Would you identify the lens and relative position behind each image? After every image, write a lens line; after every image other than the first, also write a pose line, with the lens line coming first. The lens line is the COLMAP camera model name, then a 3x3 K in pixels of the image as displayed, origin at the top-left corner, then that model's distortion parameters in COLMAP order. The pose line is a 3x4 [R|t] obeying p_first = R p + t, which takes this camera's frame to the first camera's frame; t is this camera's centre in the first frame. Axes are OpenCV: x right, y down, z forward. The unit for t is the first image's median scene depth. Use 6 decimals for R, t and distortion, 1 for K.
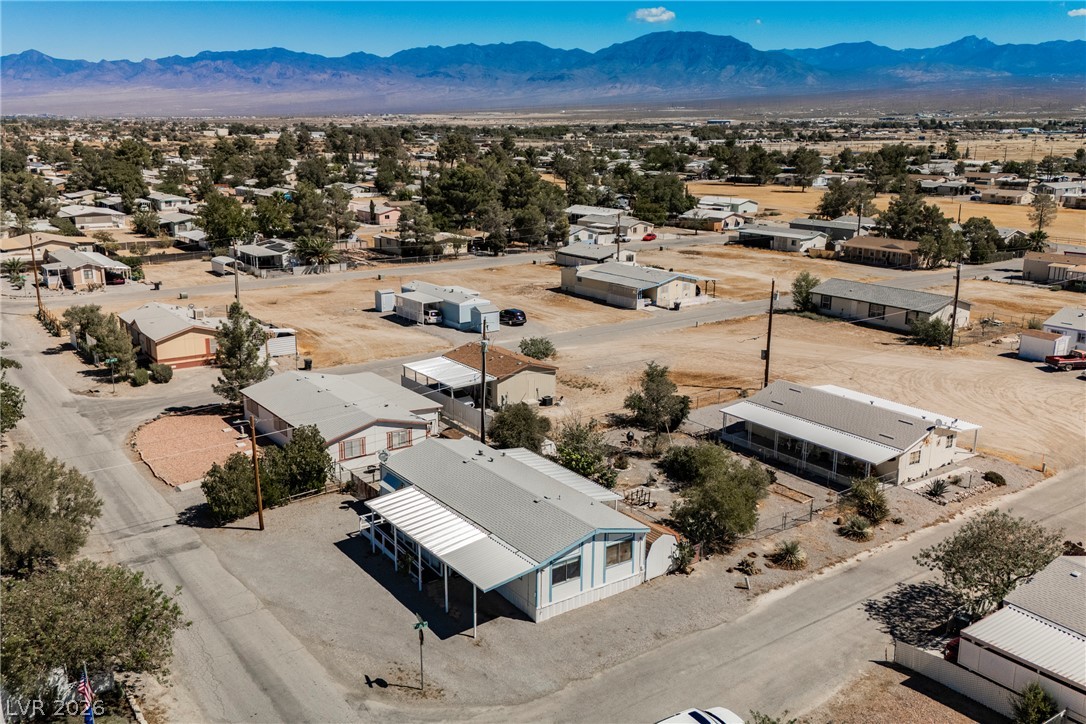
lens RADIAL K [[947.0, 0, 544.3], [0, 947.0, 359.8], [0, 0, 1]] dist [0.079612, -0.080947]
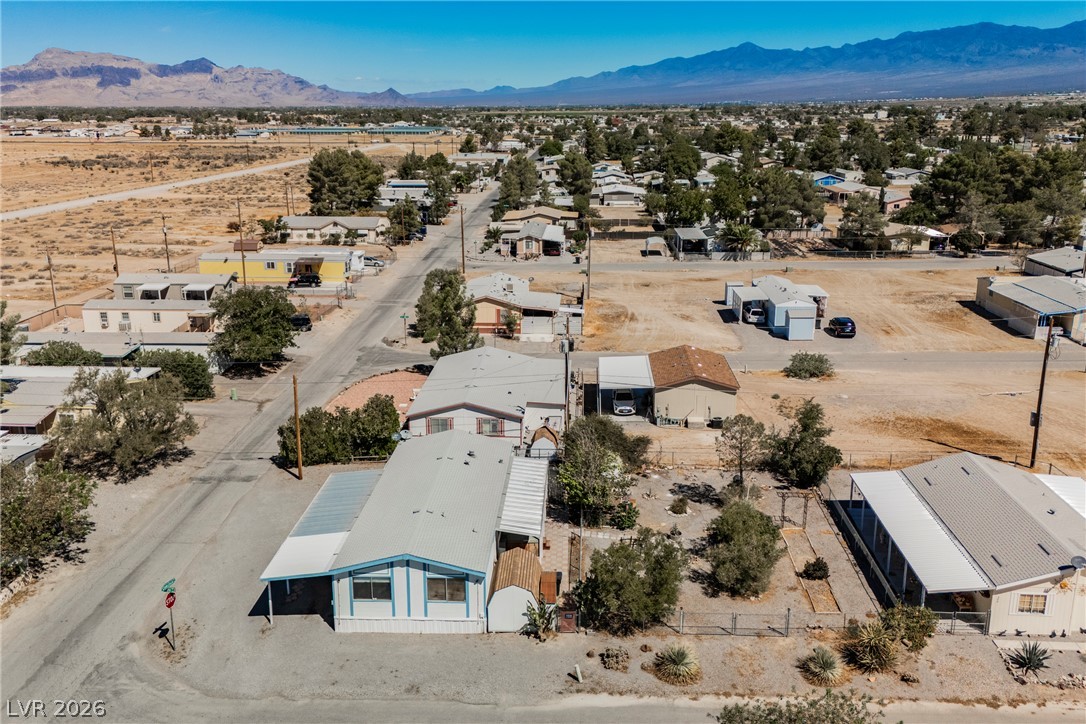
lens RADIAL K [[947.0, 0, 544.3], [0, 947.0, 359.8], [0, 0, 1]] dist [0.079612, -0.080947]
pose [[0.783582, 0.149672, -0.602990, 0.259914], [-0.139422, 0.988156, 0.064098, -0.031064], [0.605443, 0.033844, 0.795169, 0.135454]]
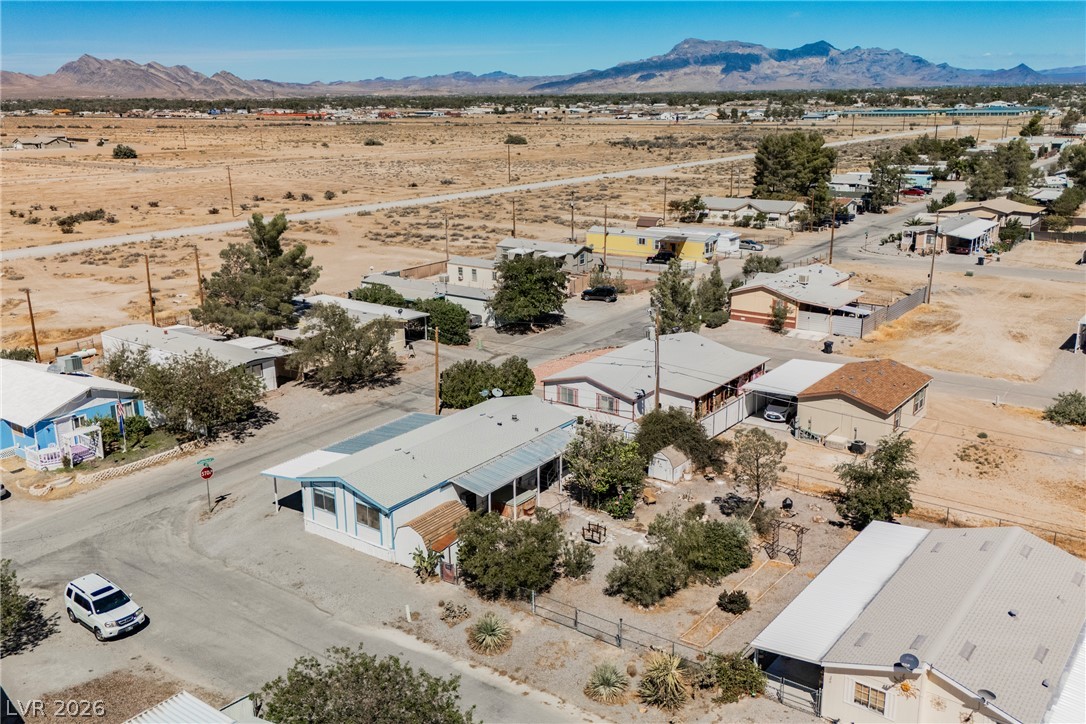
lens RADIAL K [[947.0, 0, 544.3], [0, 947.0, 359.8], [0, 0, 1]] dist [0.079612, -0.080947]
pose [[0.297916, 0.247497, -0.921949, 0.410758], [-0.216461, 0.958162, 0.187272, -0.075276], [0.929726, 0.143775, 0.339026, 0.320086]]
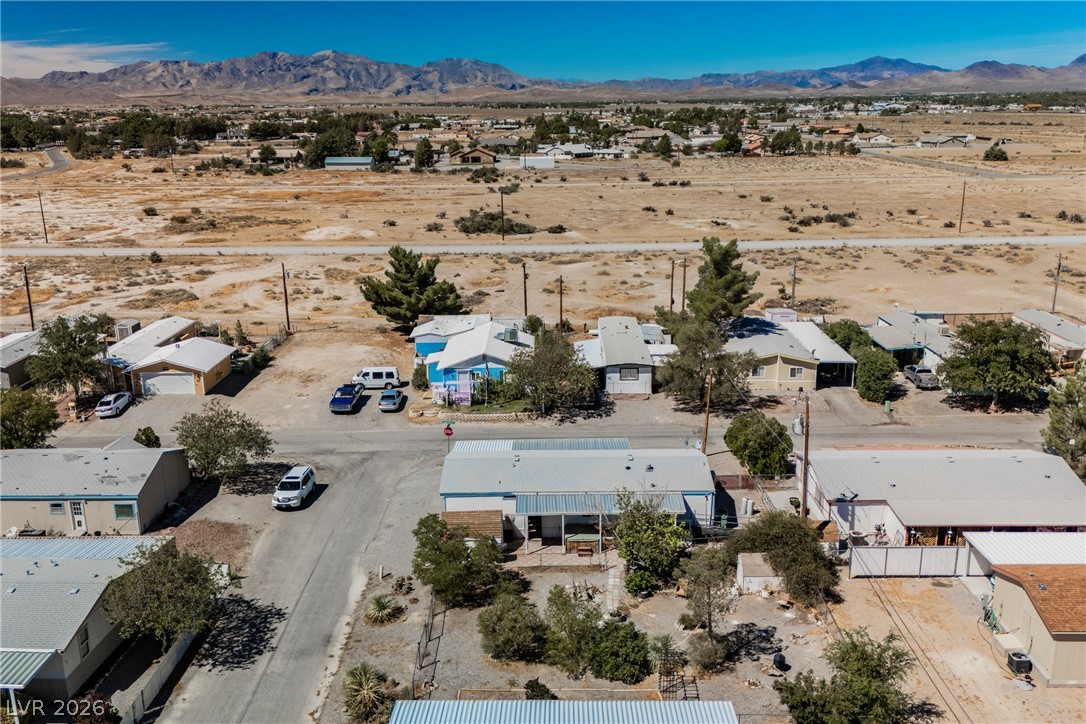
lens RADIAL K [[947.2, 0, 543.0], [0, 947.2, 362.0], [0, 0, 1]] dist [0.074375, -0.060493]
pose [[-0.593063, 0.215502, -0.775780, 0.368017], [-0.186514, 0.900537, 0.392742, -0.183946], [0.783255, 0.377615, -0.493881, 0.651917]]
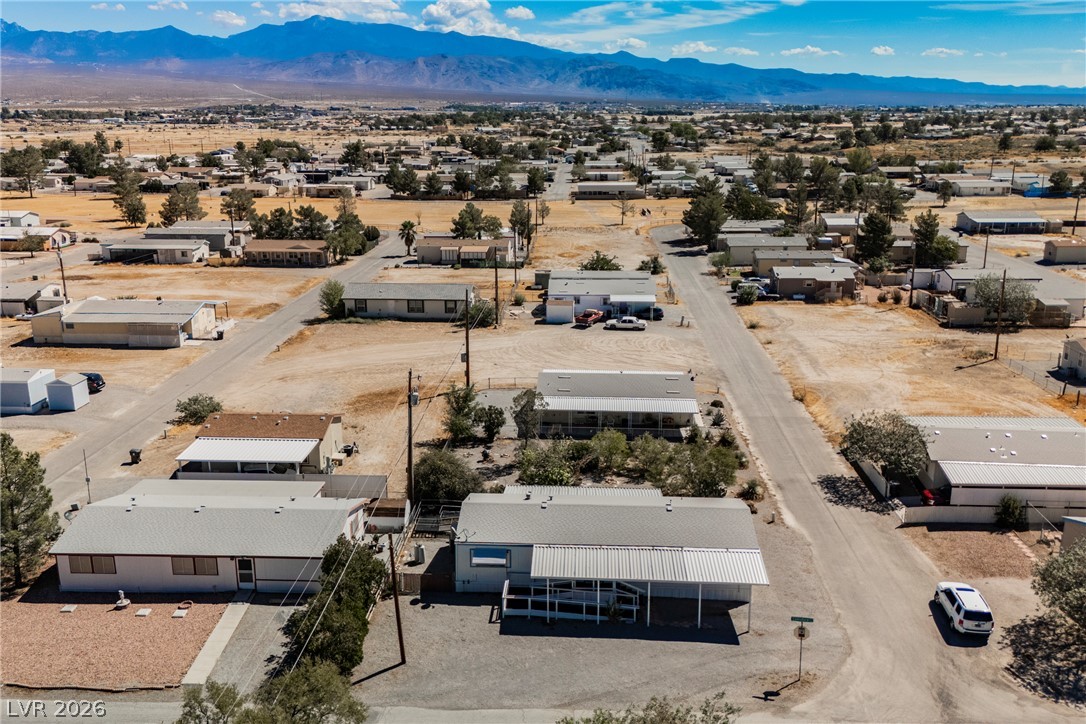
lens RADIAL K [[947.2, 0, 543.0], [0, 947.2, 362.0], [0, 0, 1]] dist [0.074375, -0.060493]
pose [[0.629944, -0.204974, 0.749103, -0.365589], [0.194969, 0.975393, 0.102937, -0.065497], [-0.751769, 0.081207, 0.654407, 0.155181]]
